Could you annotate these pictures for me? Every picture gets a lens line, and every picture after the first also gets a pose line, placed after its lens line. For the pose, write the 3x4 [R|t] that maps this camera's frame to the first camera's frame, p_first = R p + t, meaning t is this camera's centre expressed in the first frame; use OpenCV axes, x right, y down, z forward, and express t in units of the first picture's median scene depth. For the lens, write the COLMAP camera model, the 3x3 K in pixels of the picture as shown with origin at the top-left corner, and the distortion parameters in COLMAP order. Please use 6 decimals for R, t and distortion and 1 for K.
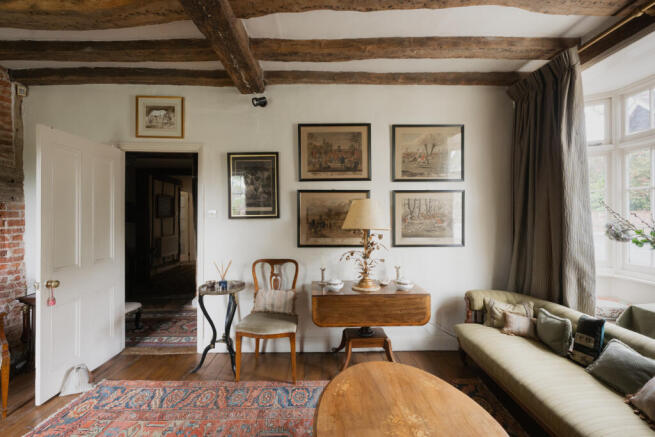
lens RADIAL K [[268.8, 0, 322.6], [0, 268.8, 214.3], [0, 0, 1]] dist [0.002622, 0.000144]
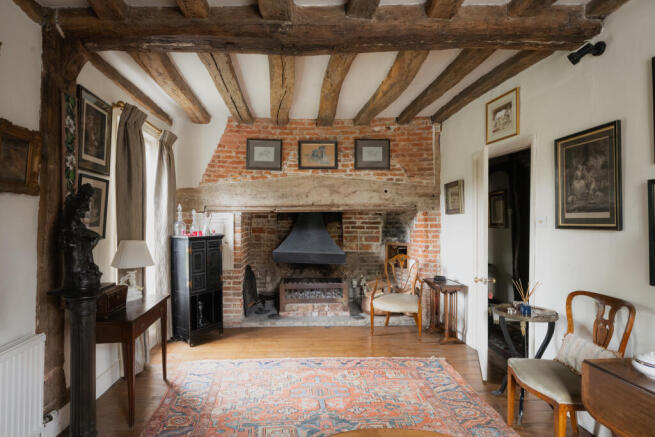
lens RADIAL K [[345.3, 0, 323.2], [0, 345.3, 216.7], [0, 0, 1]] dist [-0.002254, -0.000600]
pose [[0.073639, 0.002253, -0.997282, 0.564189], [0.006538, 0.999975, 0.002741, -0.022457], [0.997264, -0.006722, 0.073622, 0.289906]]
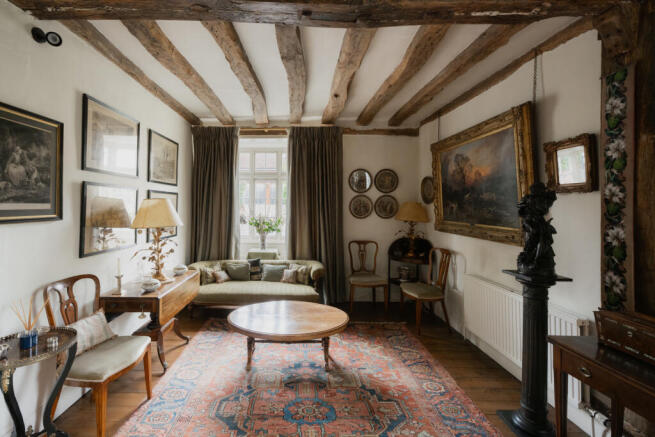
lens RADIAL K [[268.8, 0, 294.4], [0, 268.8, 201.5], [0, 0, 1]] dist [0.002622, 0.000144]
pose [[0.071156, 0.025500, 0.997139, -0.821257], [-0.012744, 0.999615, -0.024654, -0.022998], [-0.997384, -0.010953, 0.071454, 0.366627]]
